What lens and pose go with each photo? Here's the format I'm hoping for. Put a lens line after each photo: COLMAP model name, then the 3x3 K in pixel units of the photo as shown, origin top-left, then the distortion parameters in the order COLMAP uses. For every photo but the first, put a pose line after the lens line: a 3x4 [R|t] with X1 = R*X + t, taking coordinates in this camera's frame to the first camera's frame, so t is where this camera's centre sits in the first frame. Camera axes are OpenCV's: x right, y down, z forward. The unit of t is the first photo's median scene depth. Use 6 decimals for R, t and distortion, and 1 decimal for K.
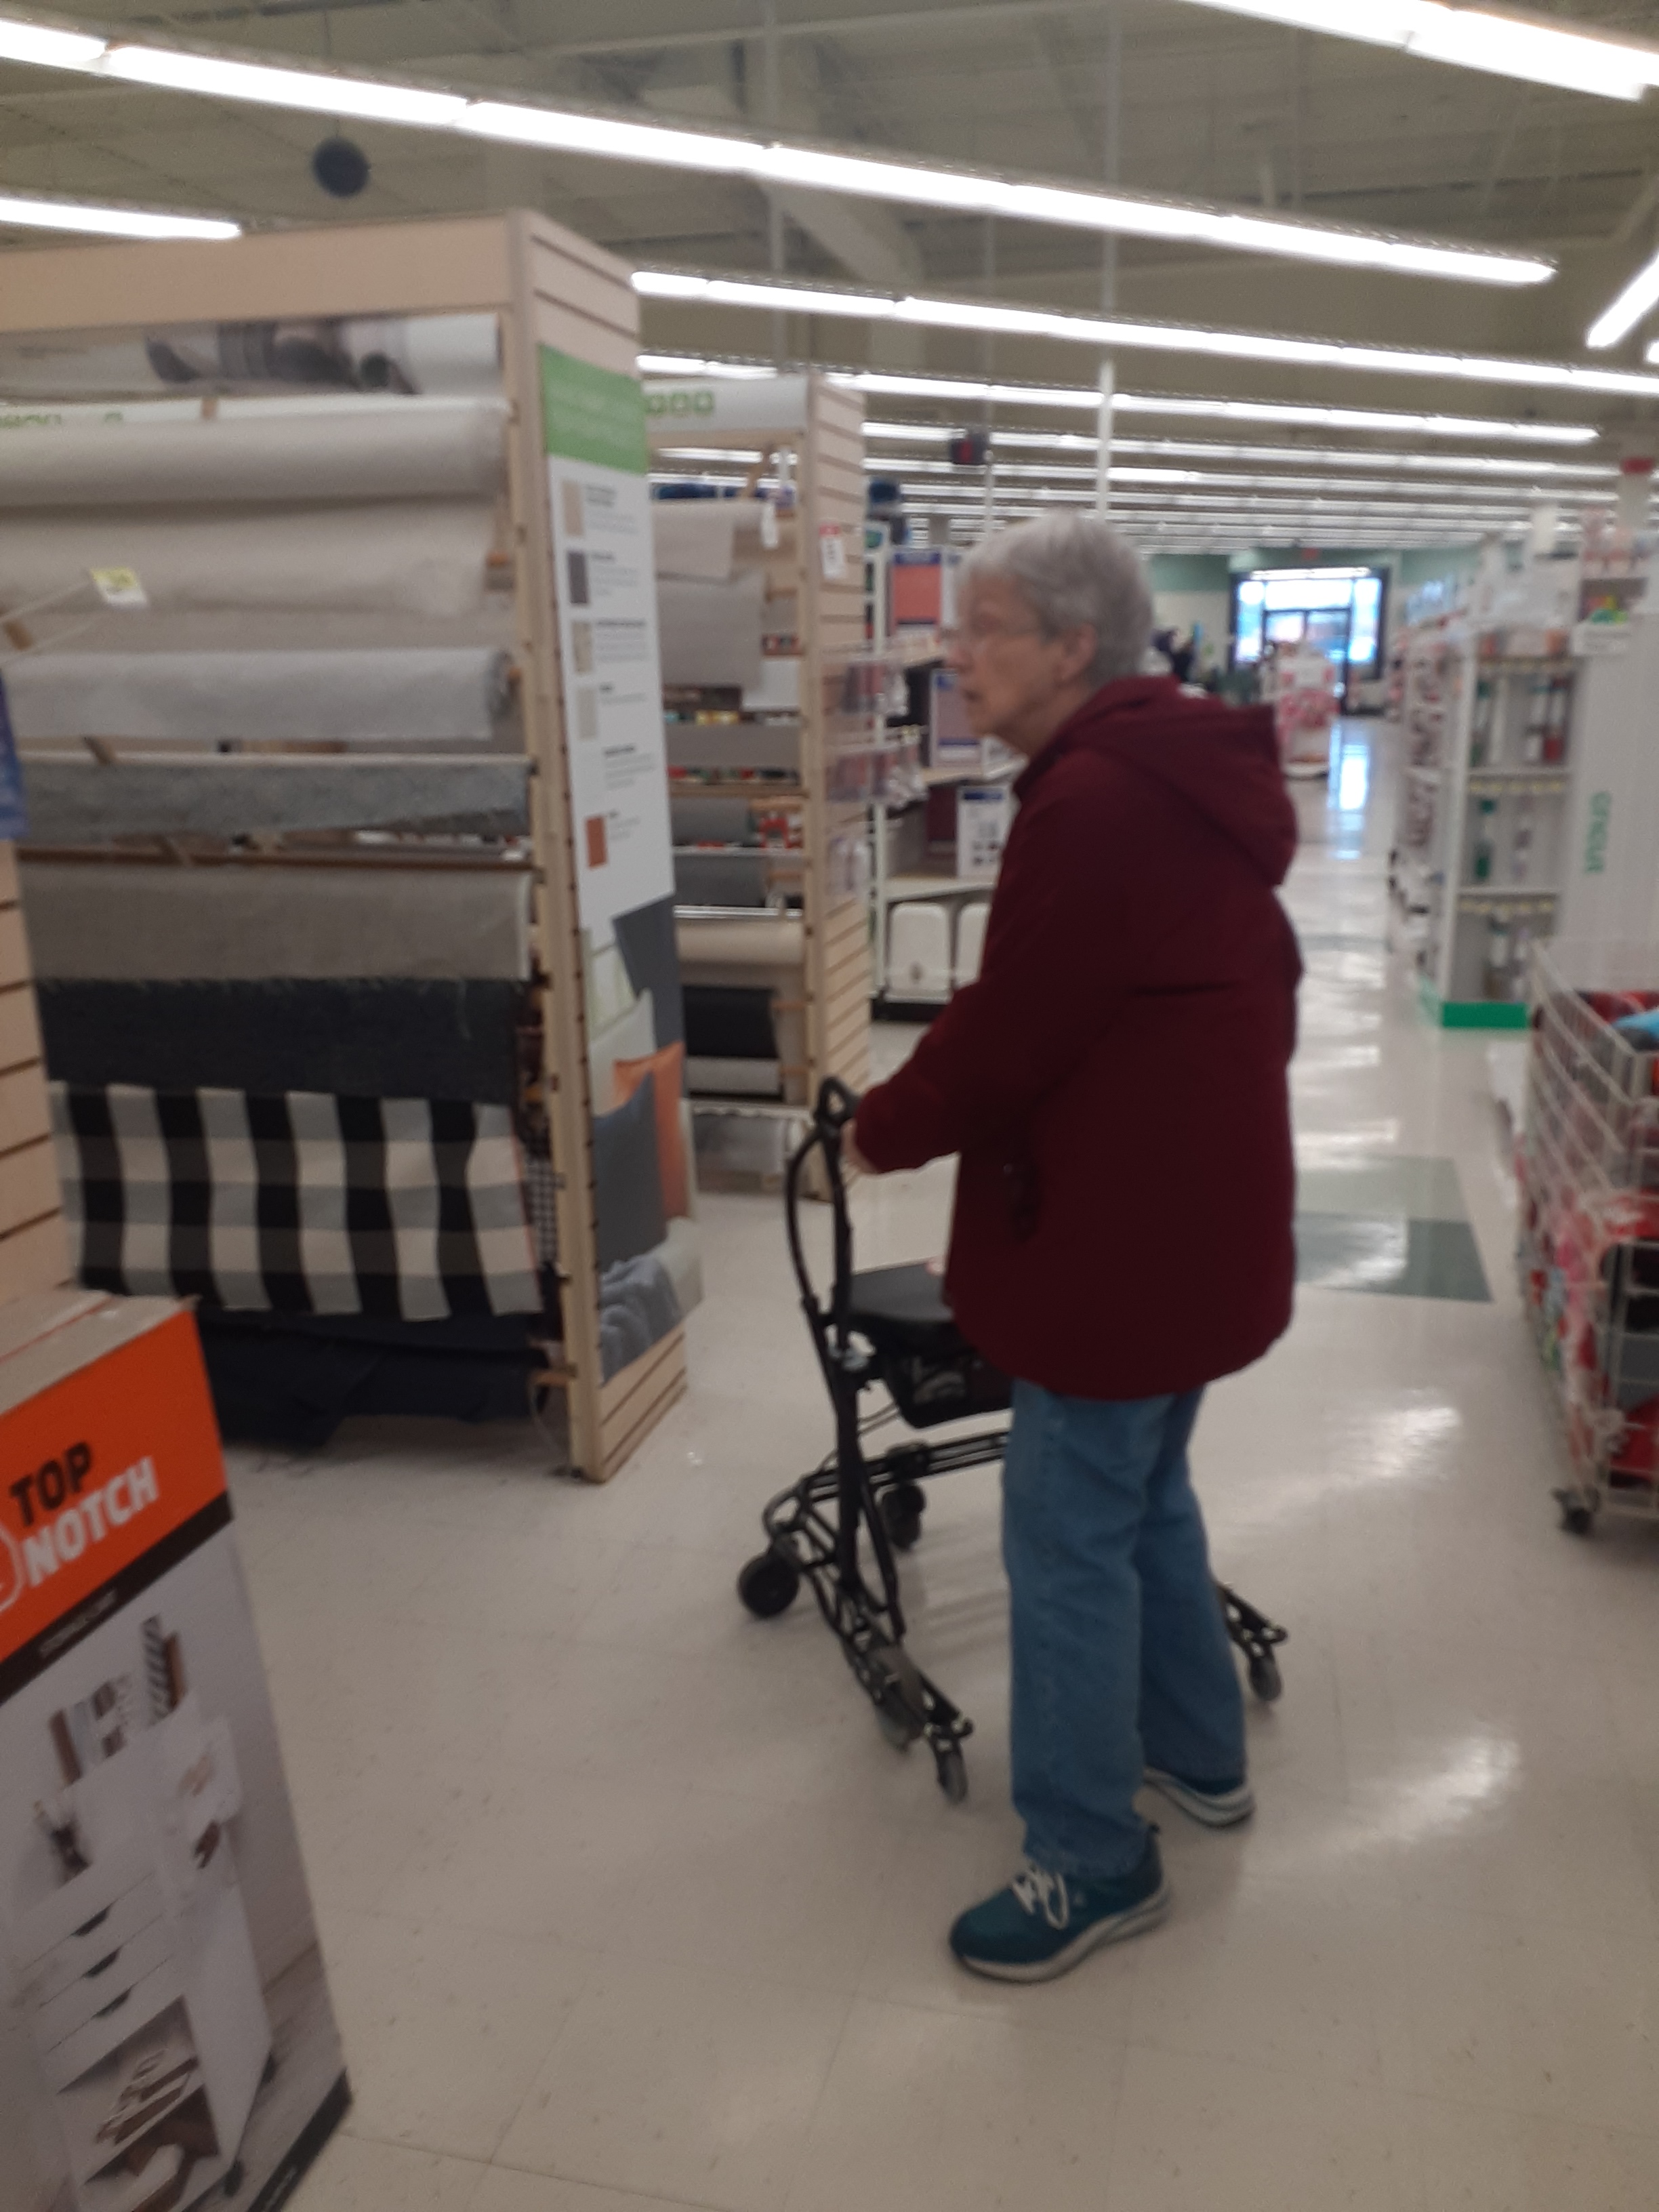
lens RADIAL K [[1746.5, 0, 829.5], [0, 1746.5, 1106.0], [0, 0, 1]] dist [0.103602, -0.148644]
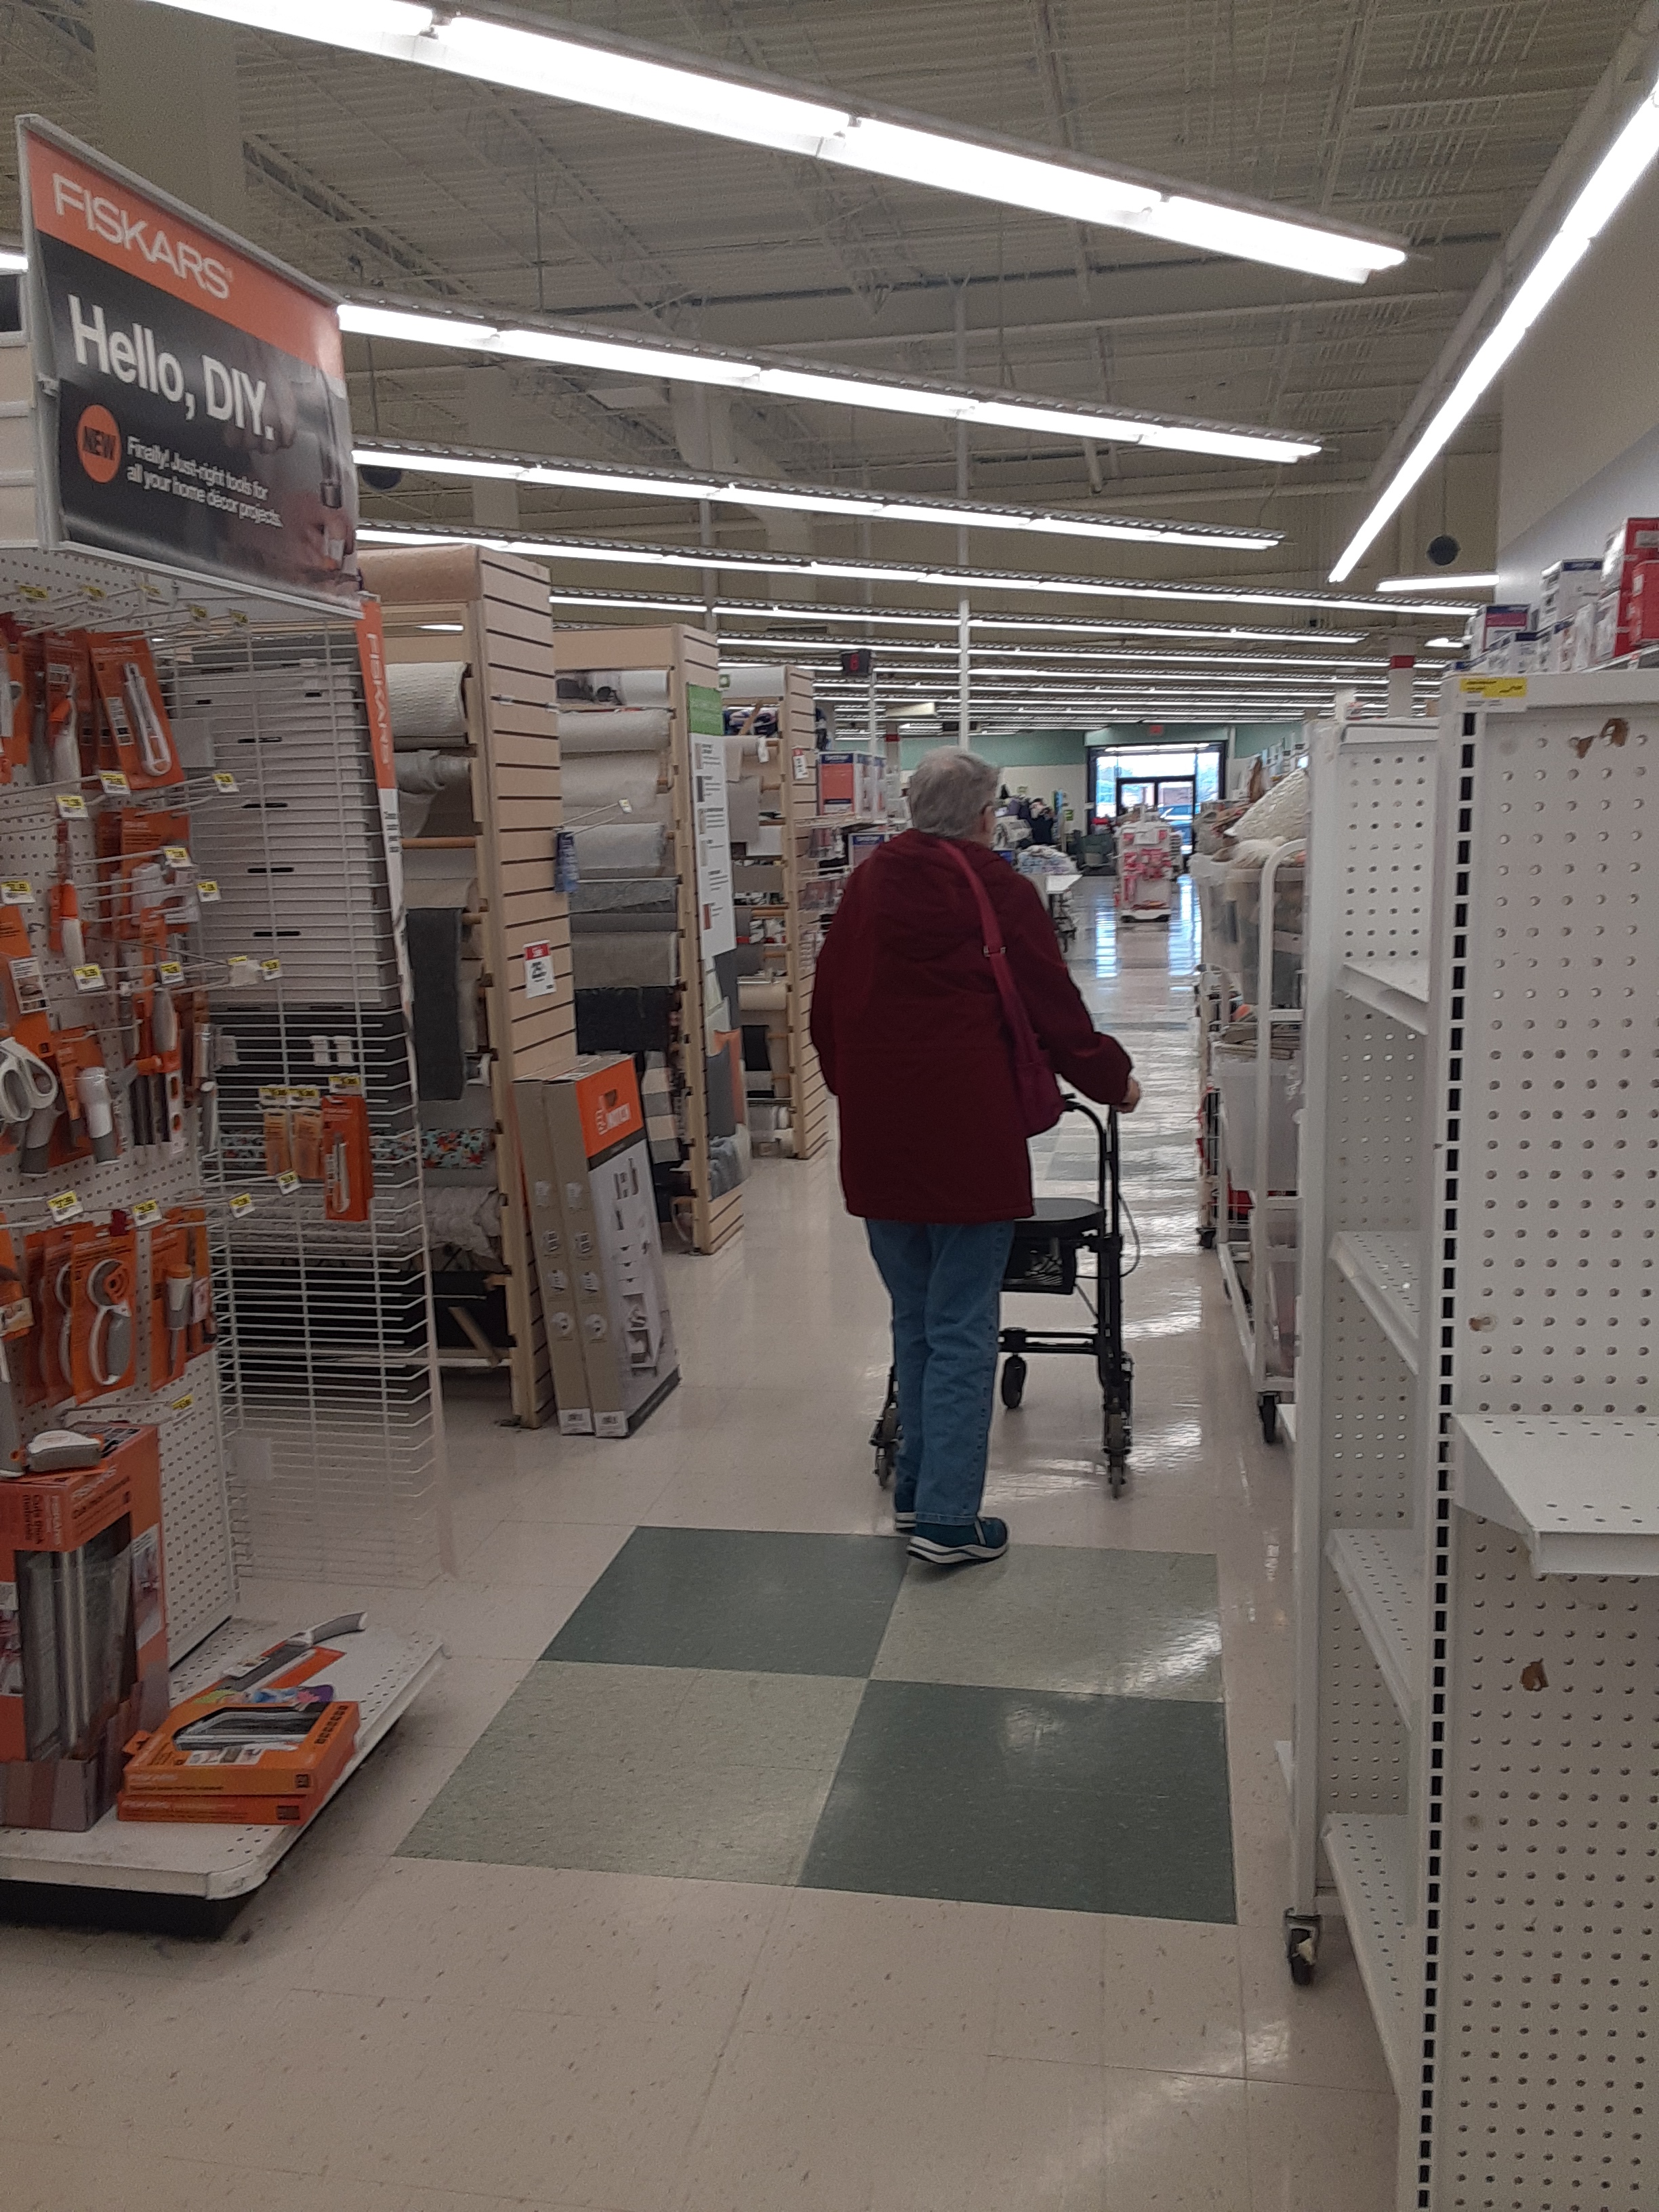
lens RADIAL K [[1747.1, 0, 820.6], [0, 1747.1, 1110.6], [0, 0, 1]] dist [0.107095, -0.159284]
pose [[0.998043, -0.025826, 0.056955, -0.113632], [0.030795, 0.995630, -0.088158, 0.227694], [-0.054429, 0.089740, 0.994477, -0.886480]]
